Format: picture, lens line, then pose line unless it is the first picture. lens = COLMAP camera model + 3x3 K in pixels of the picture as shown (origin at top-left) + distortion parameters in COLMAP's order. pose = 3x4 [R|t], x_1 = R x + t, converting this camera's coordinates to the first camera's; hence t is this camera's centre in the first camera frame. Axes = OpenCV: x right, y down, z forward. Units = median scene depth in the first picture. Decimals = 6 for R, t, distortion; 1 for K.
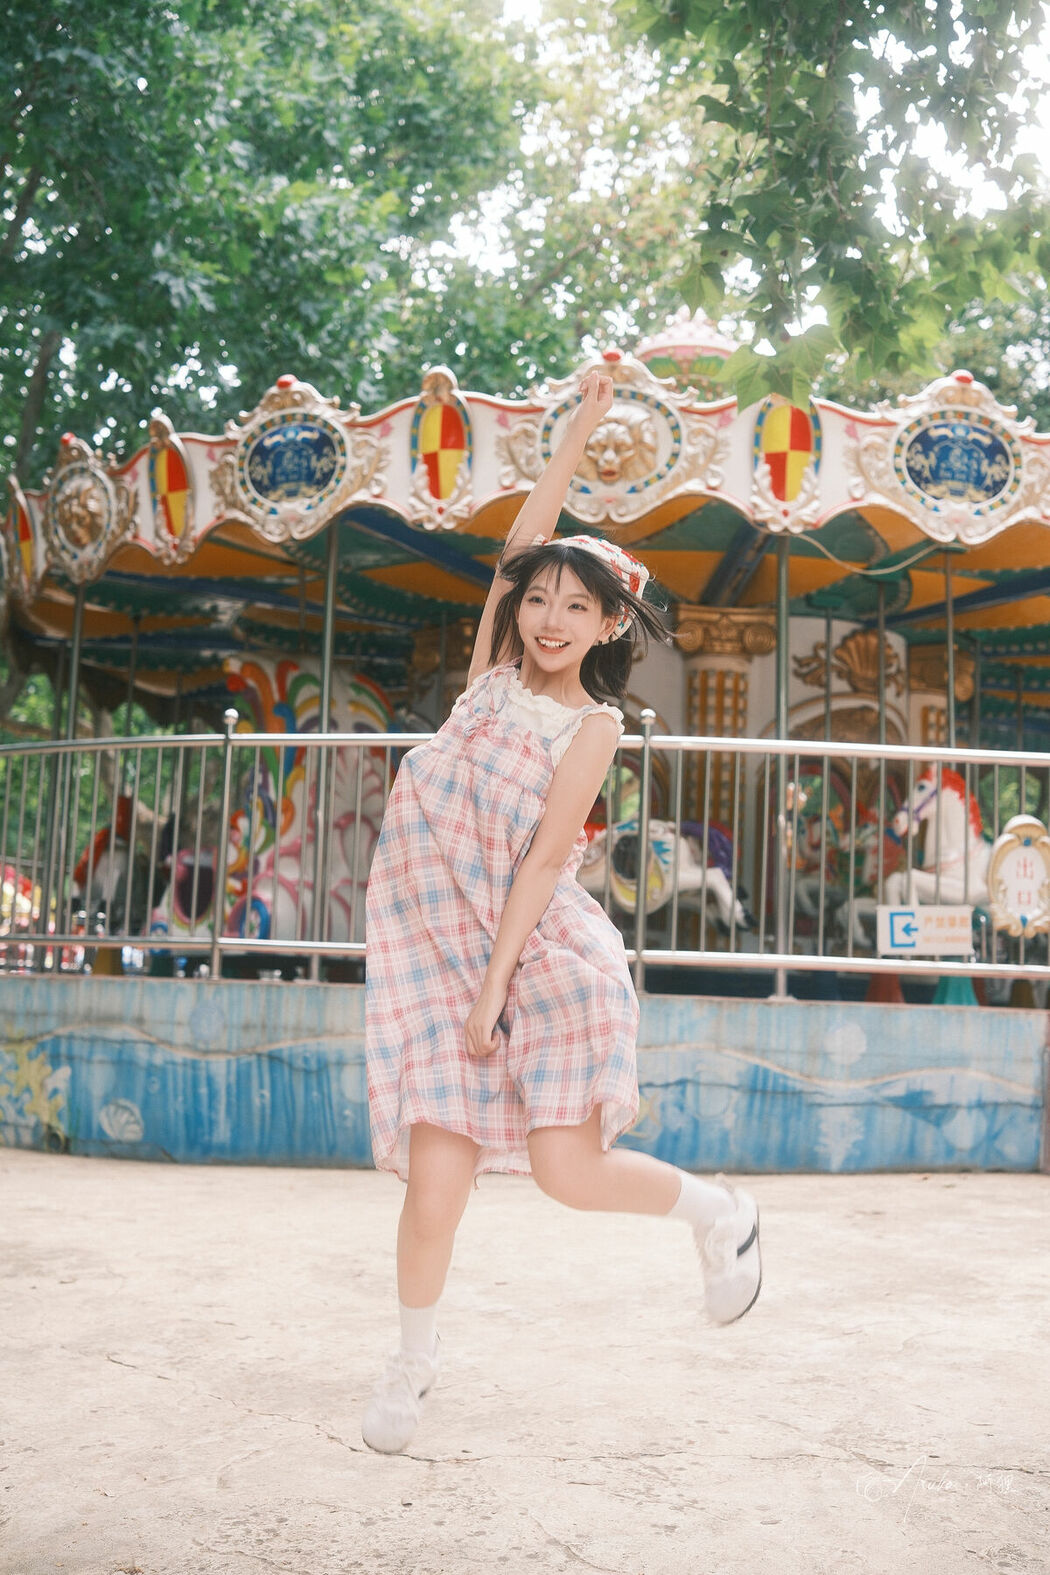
lens RADIAL K [[1882.3, 0, 525.0], [0, 1882.3, 787.5], [0, 0, 1]] dist [-0.136897, 0.293400]
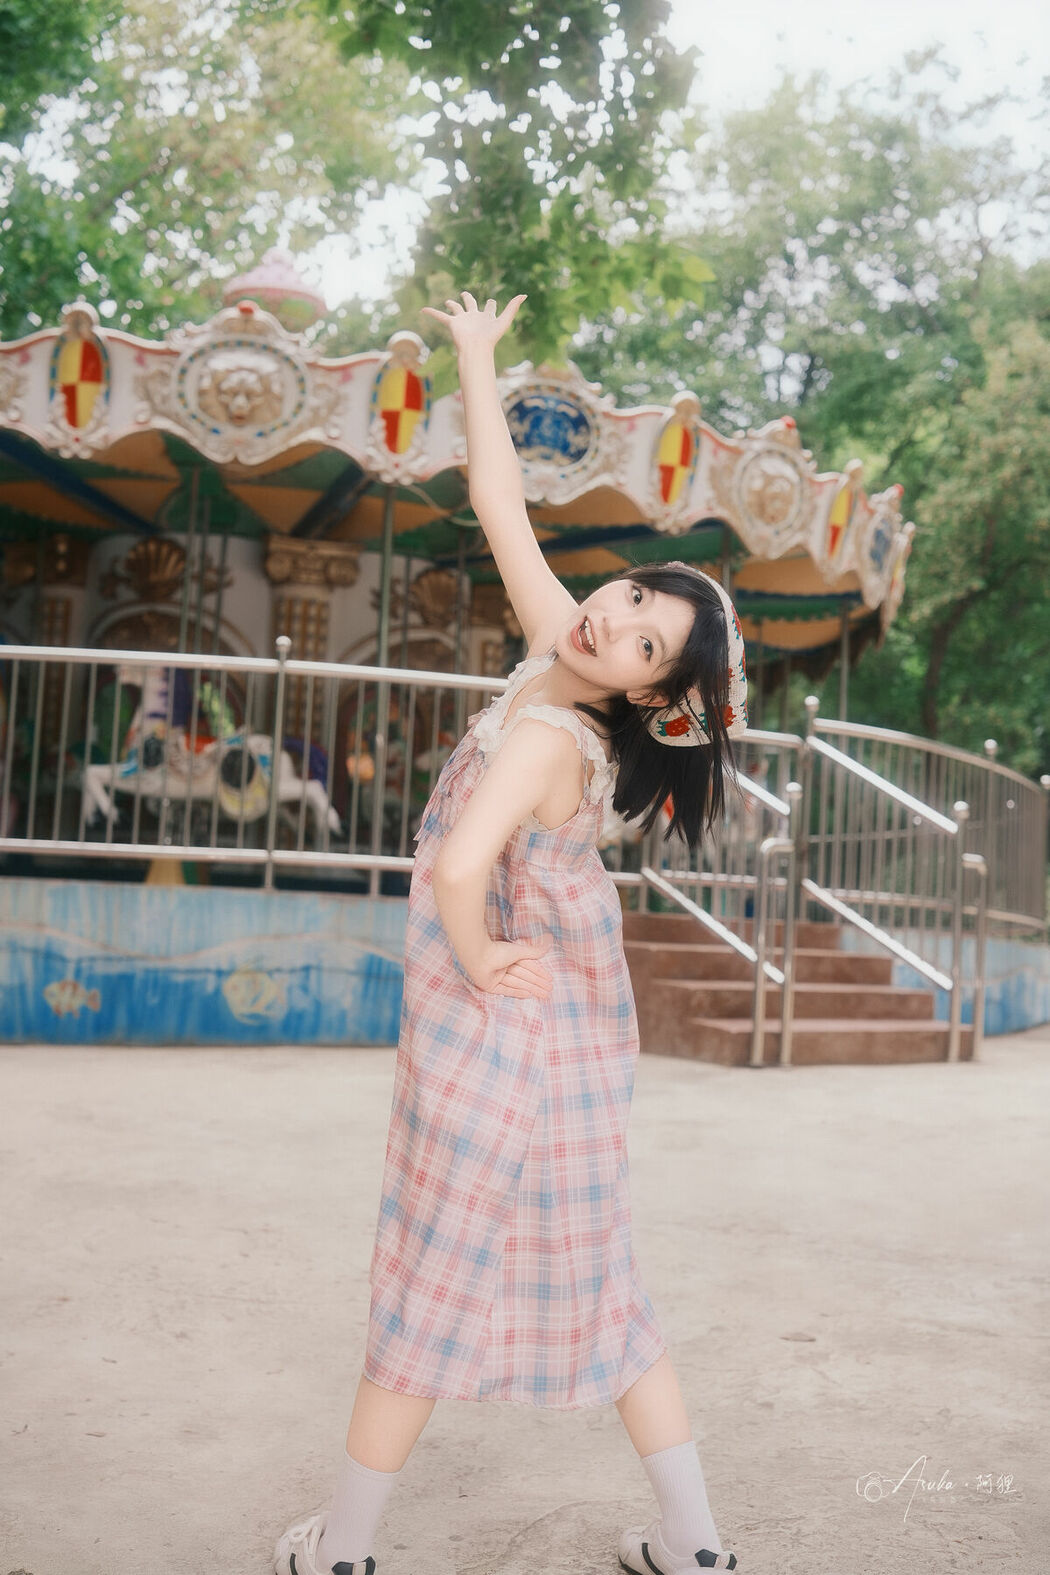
lens RADIAL K [[1882.3, 0, 525.0], [0, 1882.3, 787.5], [0, 0, 1]] dist [-0.136897, 0.293400]
pose [[0.963322, 0.030248, 0.266636, -0.076658], [-0.042010, 0.998375, 0.038517, -0.001192], [-0.265038, -0.048305, 0.963027, -0.100615]]
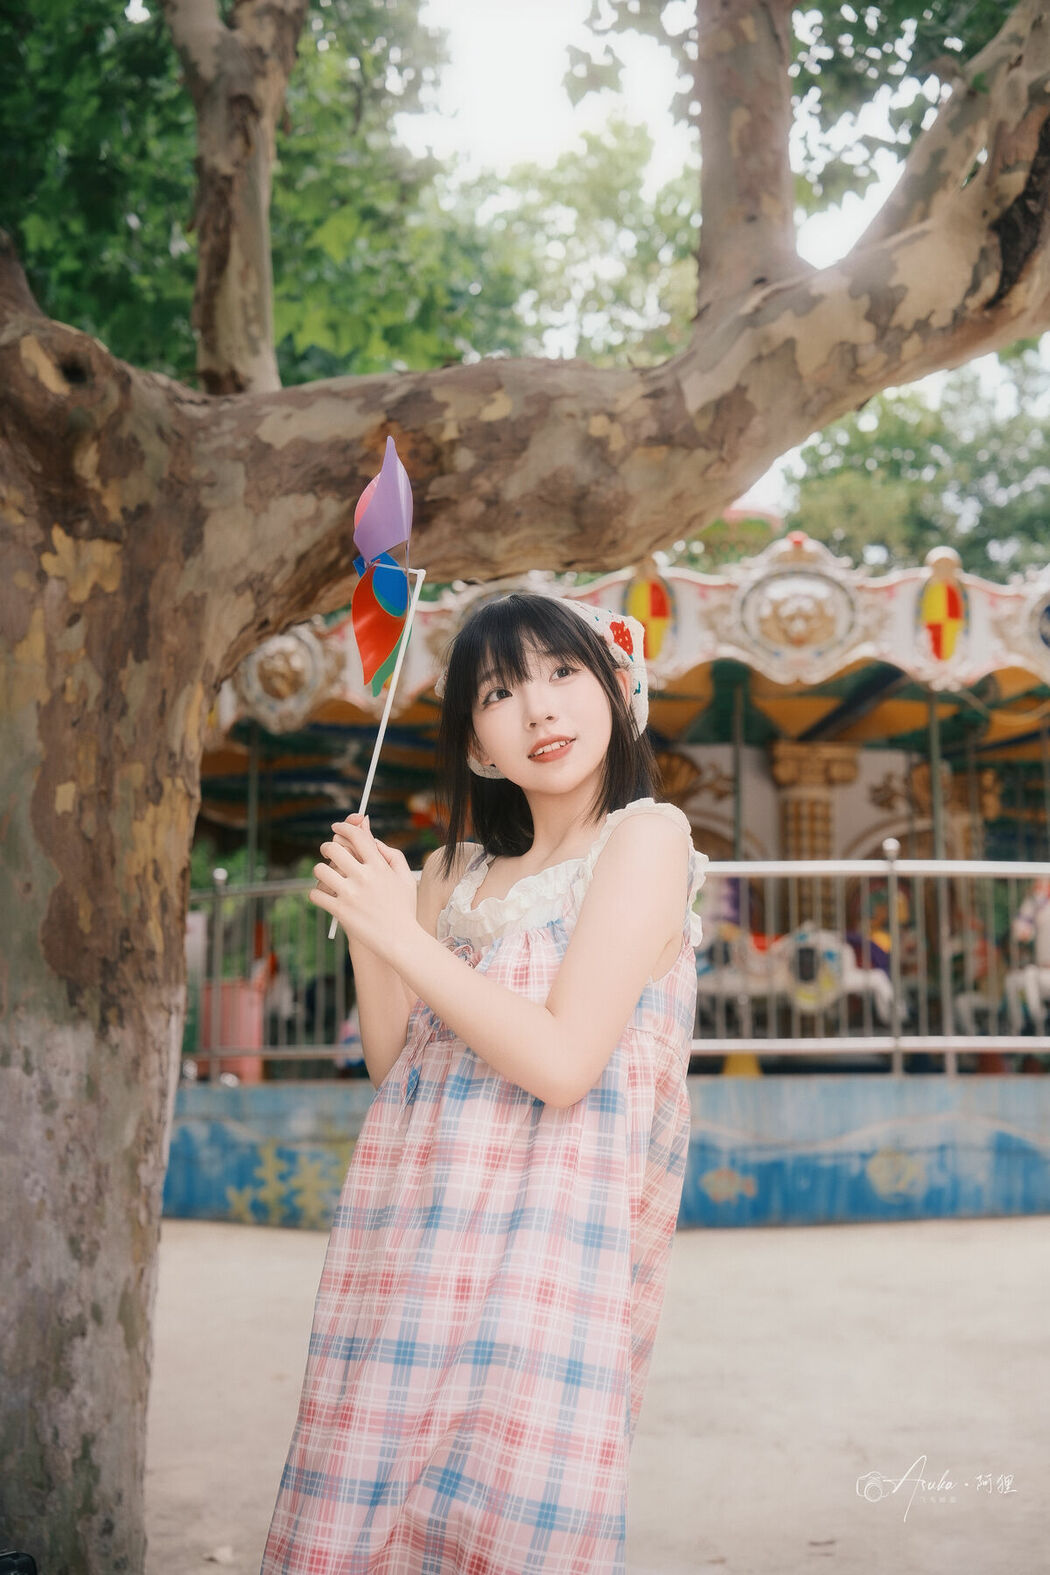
lens RADIAL K [[1895.2, 0, 520.7], [0, 1895.2, 786.9], [0, 0, 1]] dist [-0.135516, 0.384771]
pose [[0.994055, -0.015758, 0.107734, -0.254240], [0.022060, 0.998099, -0.057554, -0.009816], [-0.106622, 0.059589, 0.992512, -0.158623]]
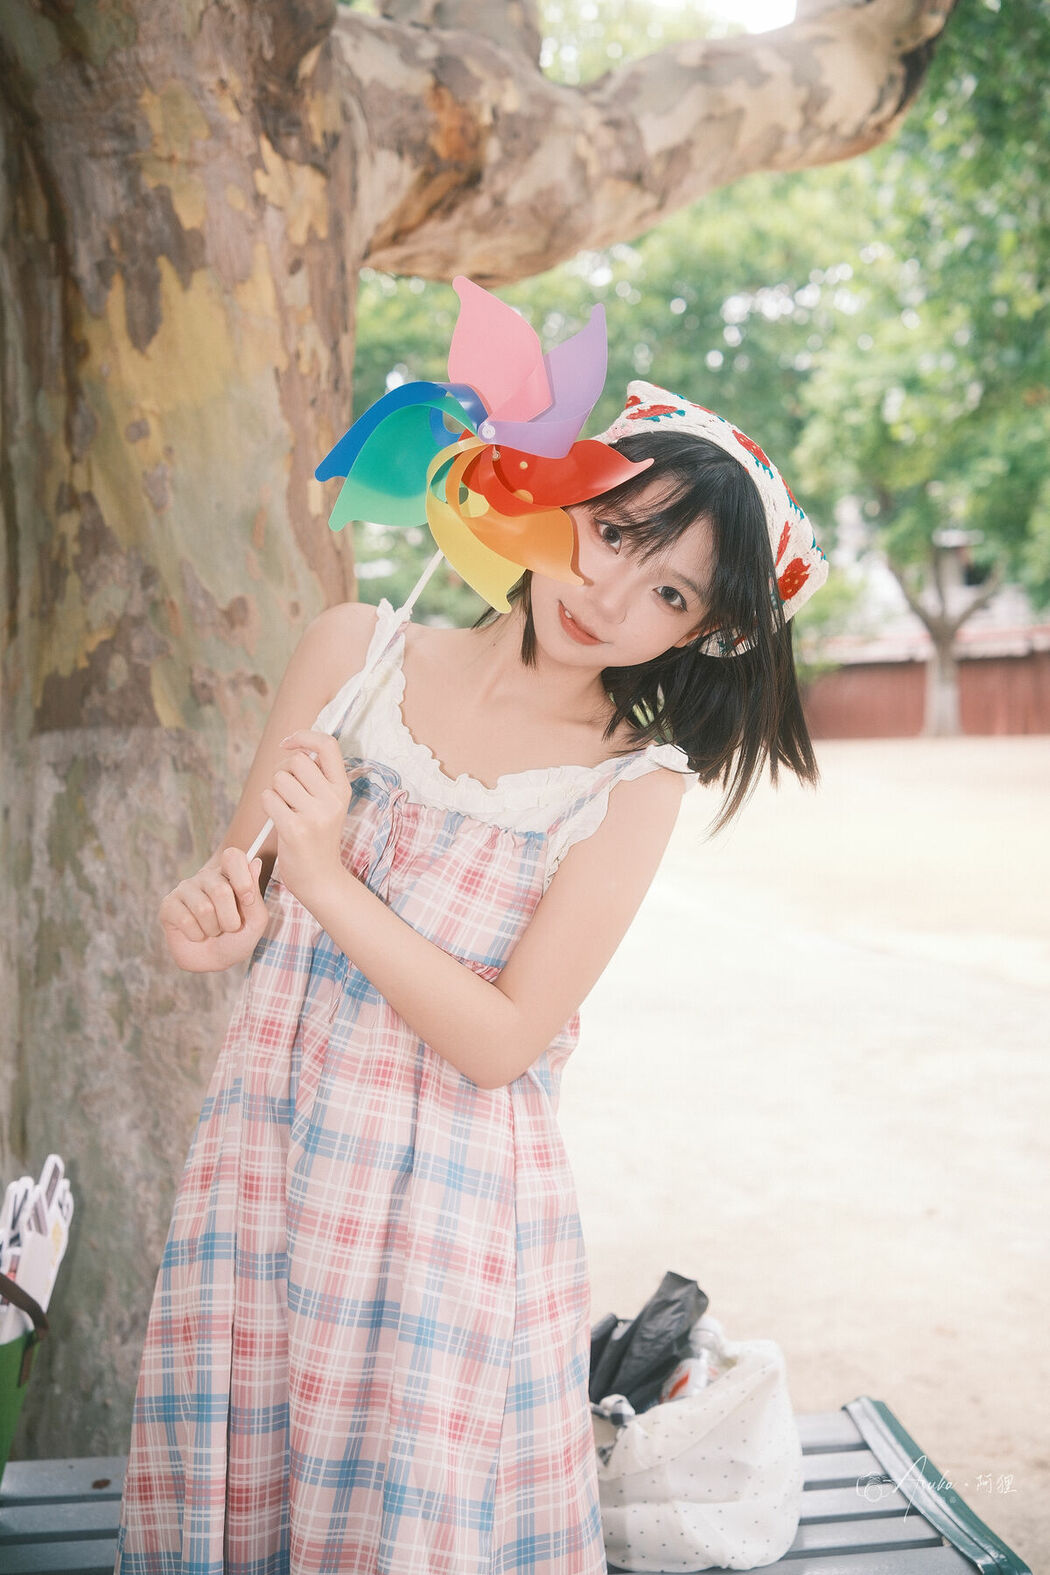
lens RADIAL K [[1917.4, 0, 537.3], [0, 1917.4, 782.7], [0, 0, 1]] dist [-0.133932, 0.308272]
pose [[0.596137, -0.037650, 0.802000, -0.467046], [-0.057680, 0.994311, 0.089552, -0.014157], [-0.800808, -0.099644, 0.590573, -0.025334]]
